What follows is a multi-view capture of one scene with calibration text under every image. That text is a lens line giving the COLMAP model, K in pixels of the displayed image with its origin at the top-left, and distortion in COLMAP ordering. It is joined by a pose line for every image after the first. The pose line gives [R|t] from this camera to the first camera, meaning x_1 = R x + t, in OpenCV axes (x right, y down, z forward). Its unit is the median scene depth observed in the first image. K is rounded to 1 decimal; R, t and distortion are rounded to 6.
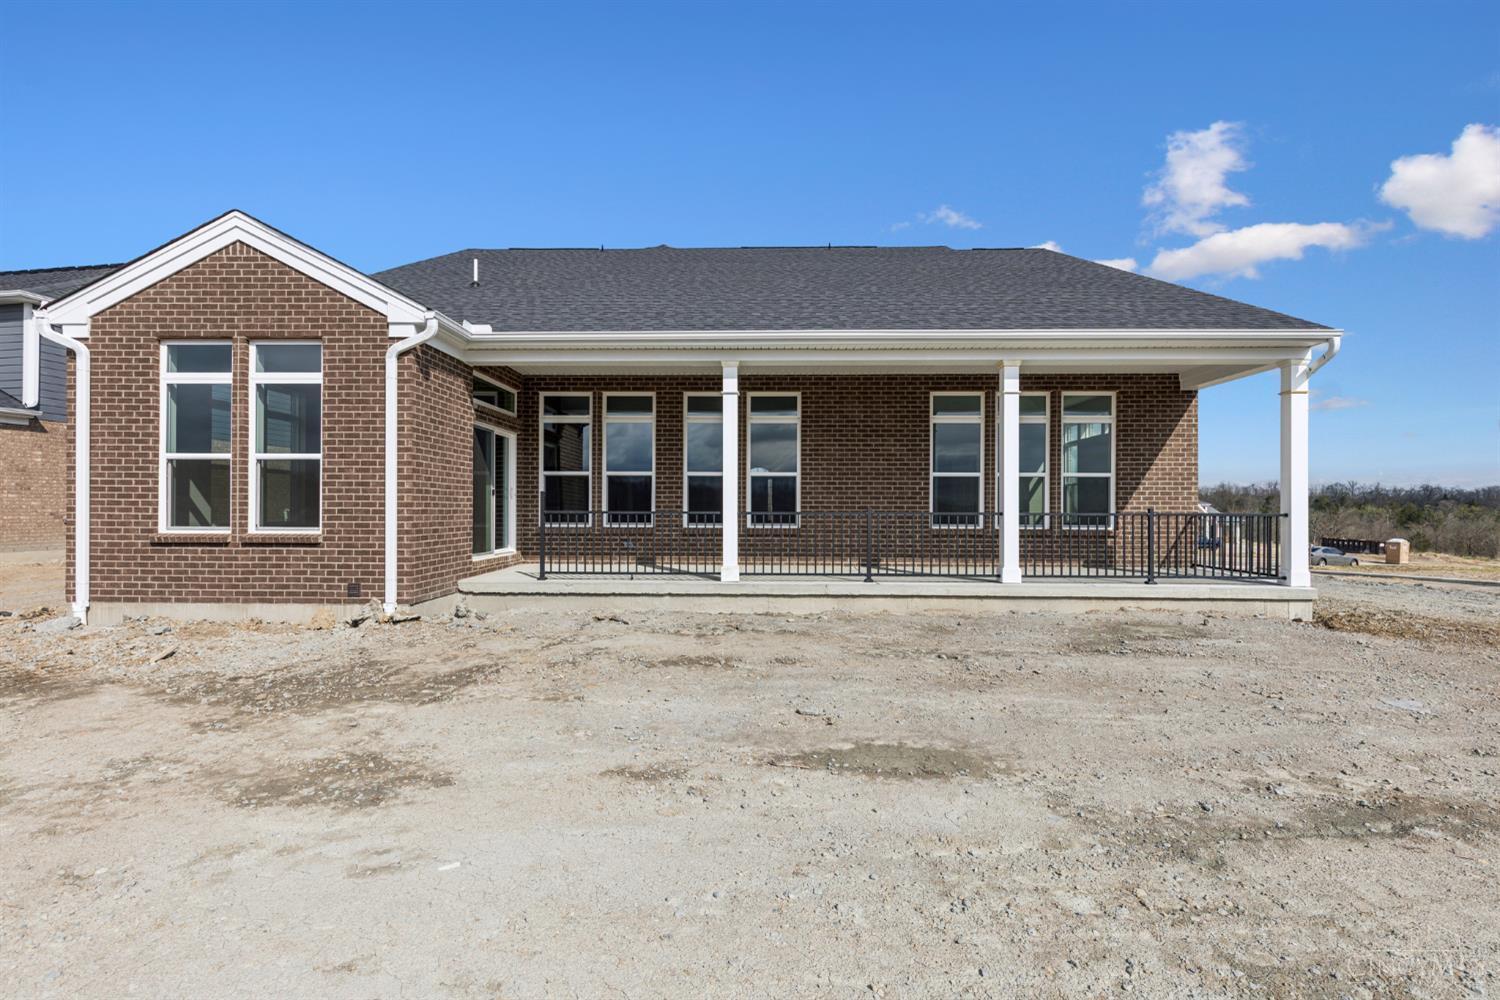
lens RADIAL K [[675.3, 0, 759.5], [0, 675.3, 509.5], [0, 0, 1]] dist [0.004331, -0.000118]
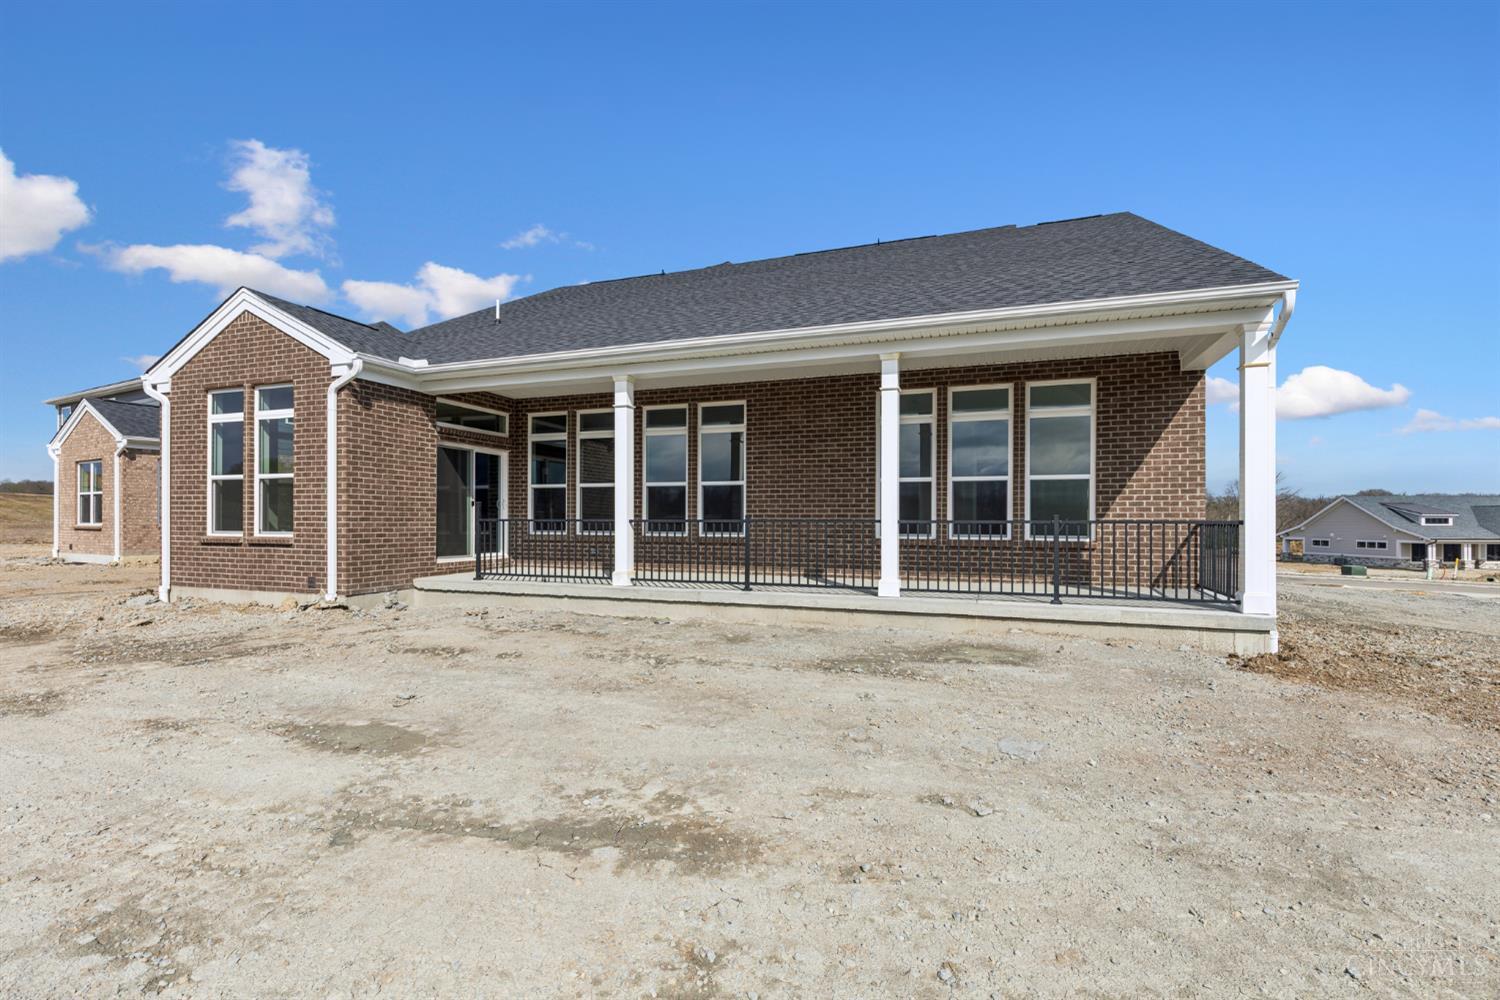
lens RADIAL K [[687.6, 0, 755.8], [0, 687.6, 520.2], [0, 0, 1]] dist [0.003006, 0.000006]
pose [[0.946467, -0.001450, -0.322798, 0.570078], [0.000225, 0.999993, -0.003832, 0.009806], [0.322801, 0.003554, 0.946460, 0.067732]]
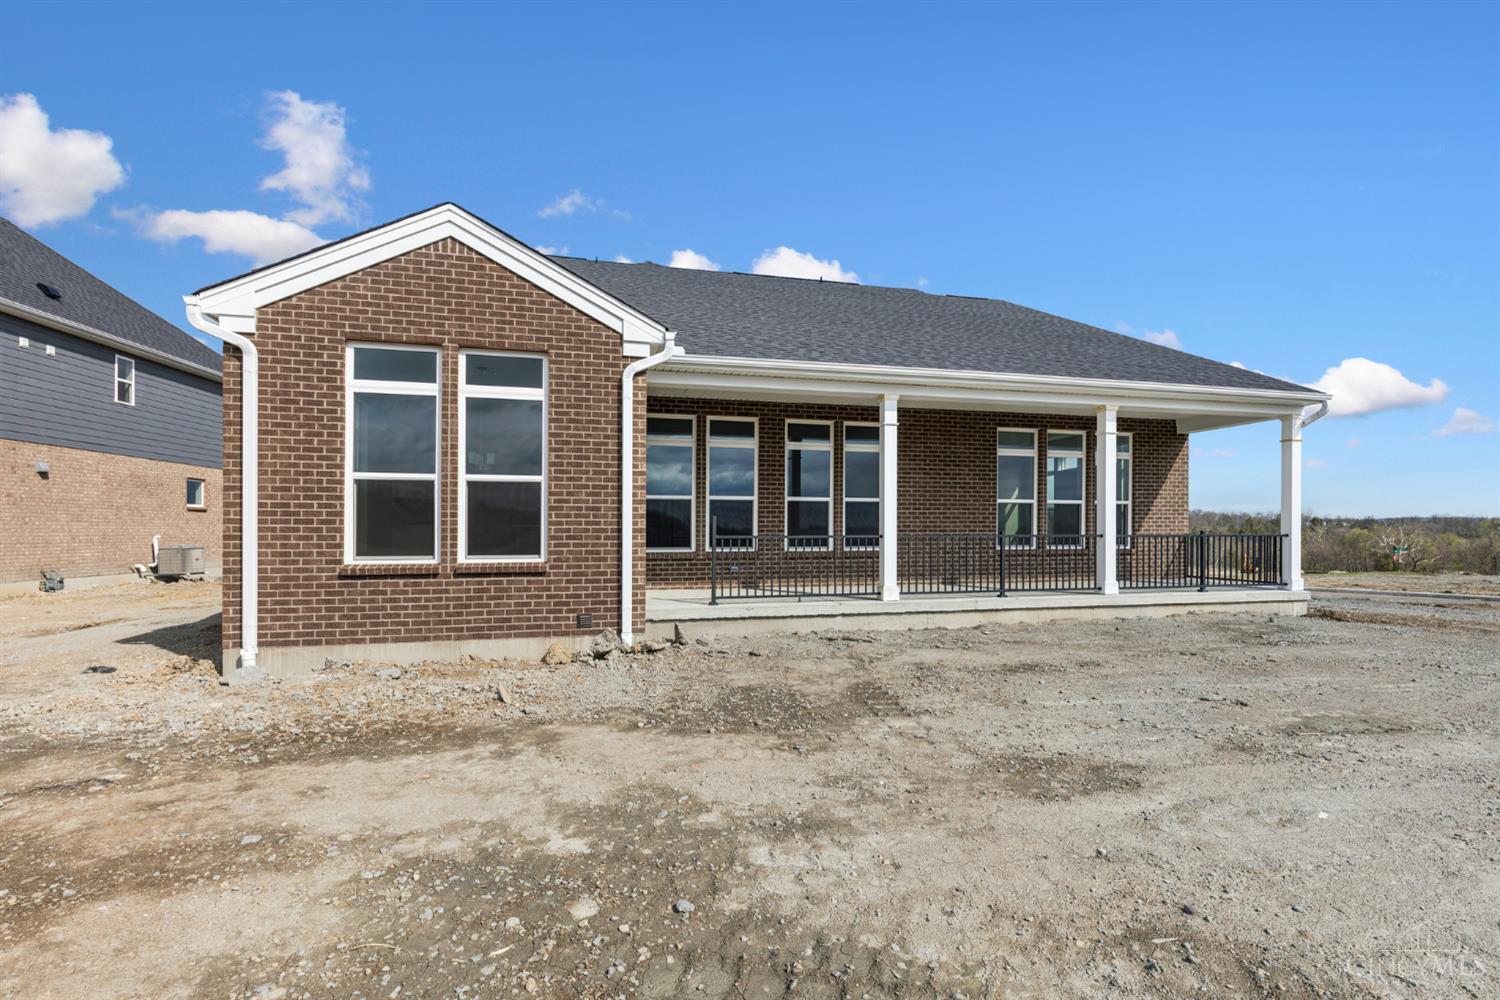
lens RADIAL K [[684.7, 0, 760.6], [0, 684.7, 533.6], [0, 0, 1]] dist [0.007647, -0.000032]
pose [[0.963397, -0.005820, 0.268016, -0.609890], [0.005499, 0.999983, 0.001945, -0.003129], [-0.268023, -0.000400, 0.963412, 0.012079]]
